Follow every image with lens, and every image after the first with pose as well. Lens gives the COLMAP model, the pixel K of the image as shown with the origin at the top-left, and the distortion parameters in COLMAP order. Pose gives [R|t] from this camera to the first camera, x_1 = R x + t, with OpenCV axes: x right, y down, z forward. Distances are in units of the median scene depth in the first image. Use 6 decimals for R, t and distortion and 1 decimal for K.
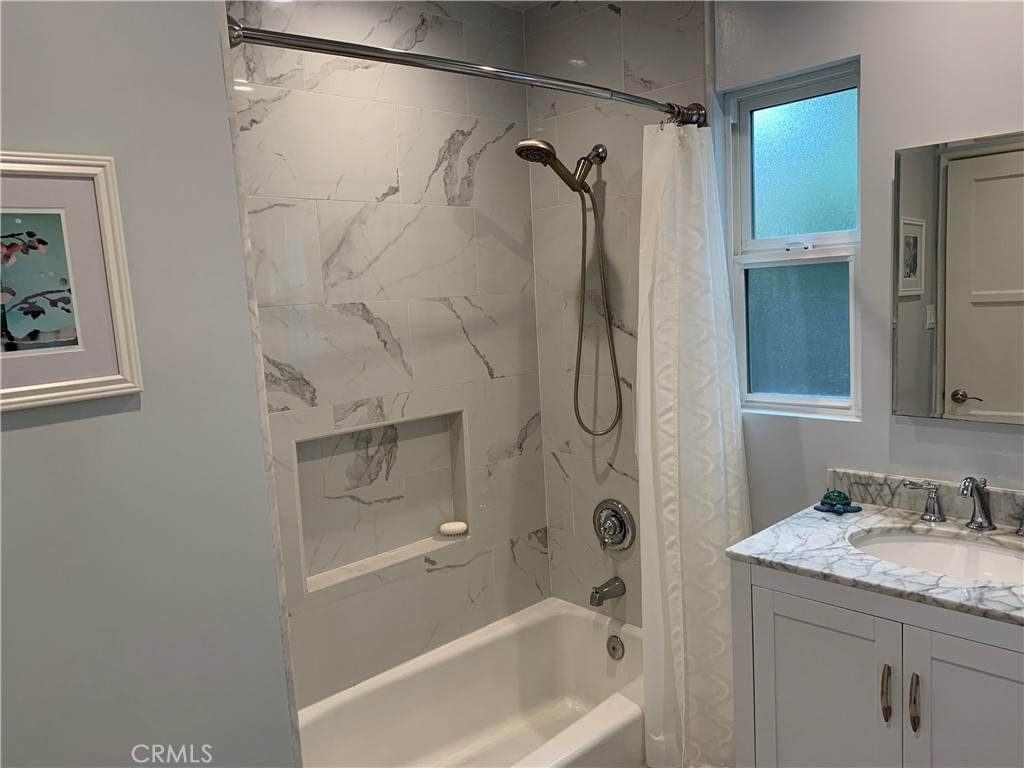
lens RADIAL K [[784.9, 0, 512.3], [0, 784.9, 384.8], [0, 0, 1]] dist [0.022267, -0.012154]
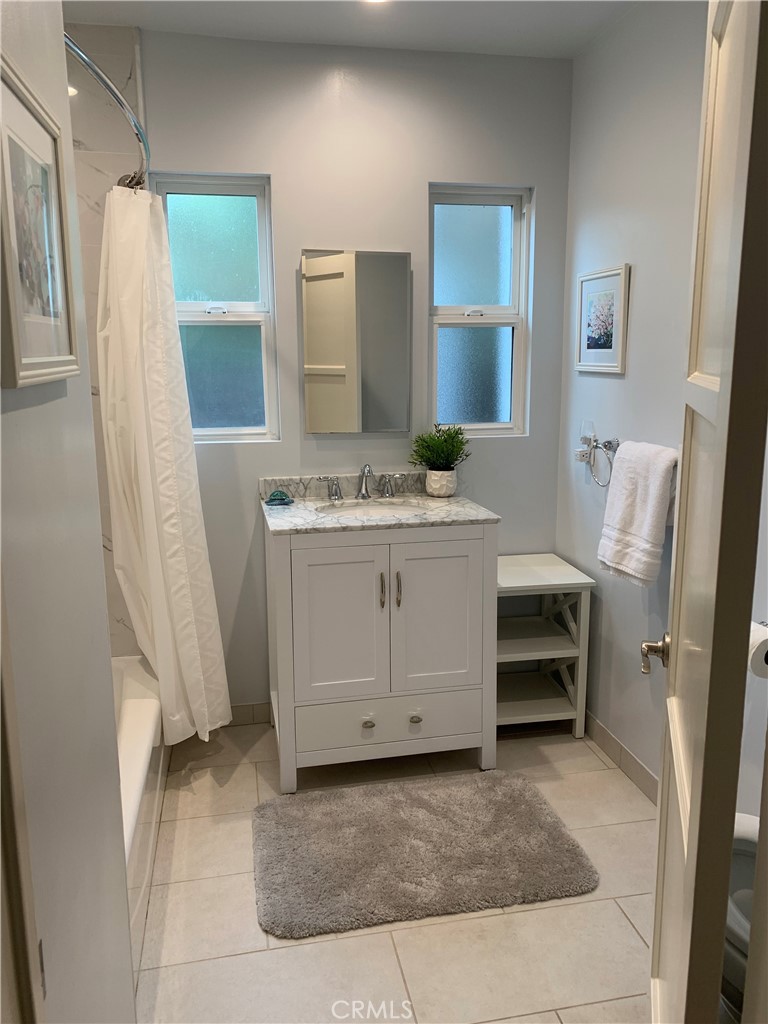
lens RADIAL K [[784.9, 0, 387.0], [0, 784.9, 511.2], [0, 0, 1]] dist [0.022267, -0.012154]
pose [[0.525907, -0.110154, 0.843379, -0.635705], [0.082310, 0.993515, 0.078438, 0.074424], [-0.846550, 0.028167, 0.531563, 0.094392]]
